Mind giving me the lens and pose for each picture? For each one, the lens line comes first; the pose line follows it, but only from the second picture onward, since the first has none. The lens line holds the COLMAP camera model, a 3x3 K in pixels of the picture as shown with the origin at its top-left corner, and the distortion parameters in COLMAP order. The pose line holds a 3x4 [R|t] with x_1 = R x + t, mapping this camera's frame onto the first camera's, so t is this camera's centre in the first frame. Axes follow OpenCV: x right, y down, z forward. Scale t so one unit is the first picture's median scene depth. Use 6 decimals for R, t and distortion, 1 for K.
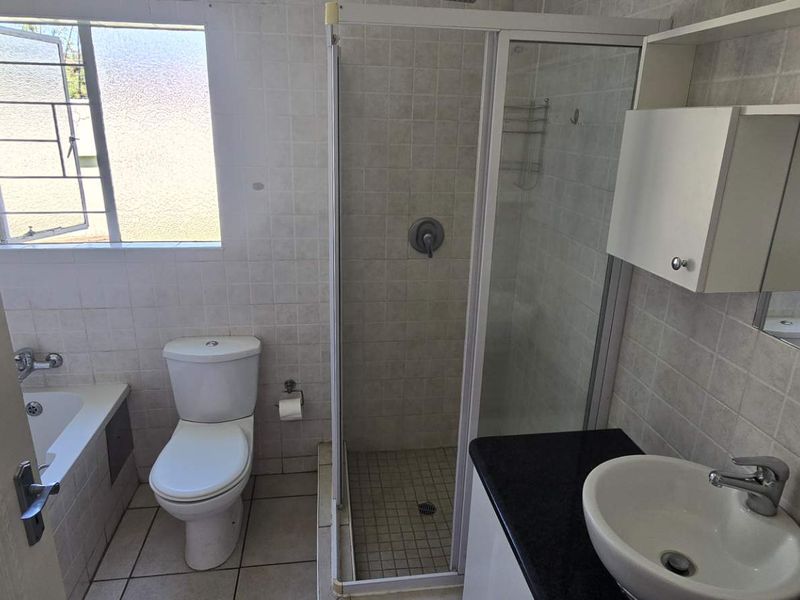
lens RADIAL K [[557.9, 0, 402.2], [0, 557.9, 302.2], [0, 0, 1]] dist [0.017792, -0.003408]
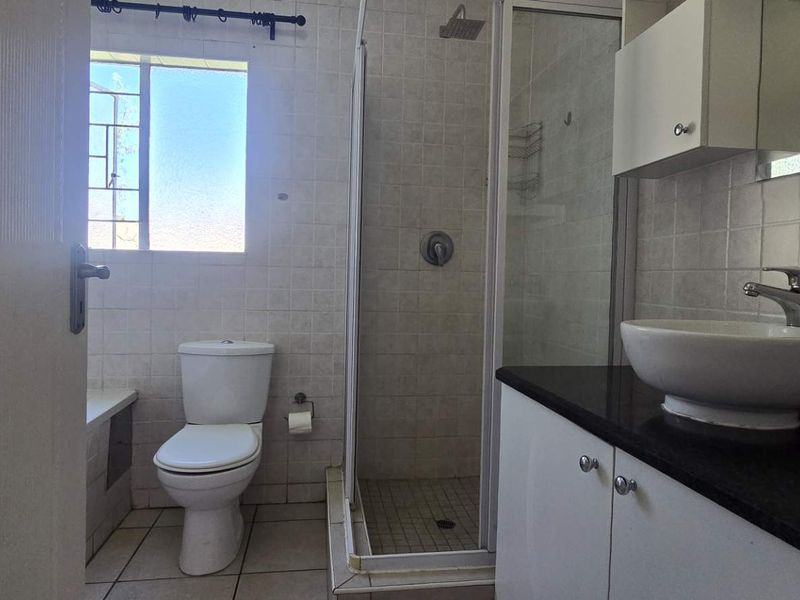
lens RADIAL K [[557.9, 0, 396.6], [0, 557.9, 296.3], [0, 0, 1]] dist [0.017792, -0.003408]
pose [[0.999973, -0.003378, 0.006559, -0.043669], [0.005188, 0.954054, -0.299591, 0.305663], [-0.005245, 0.299617, 0.954045, 0.016387]]
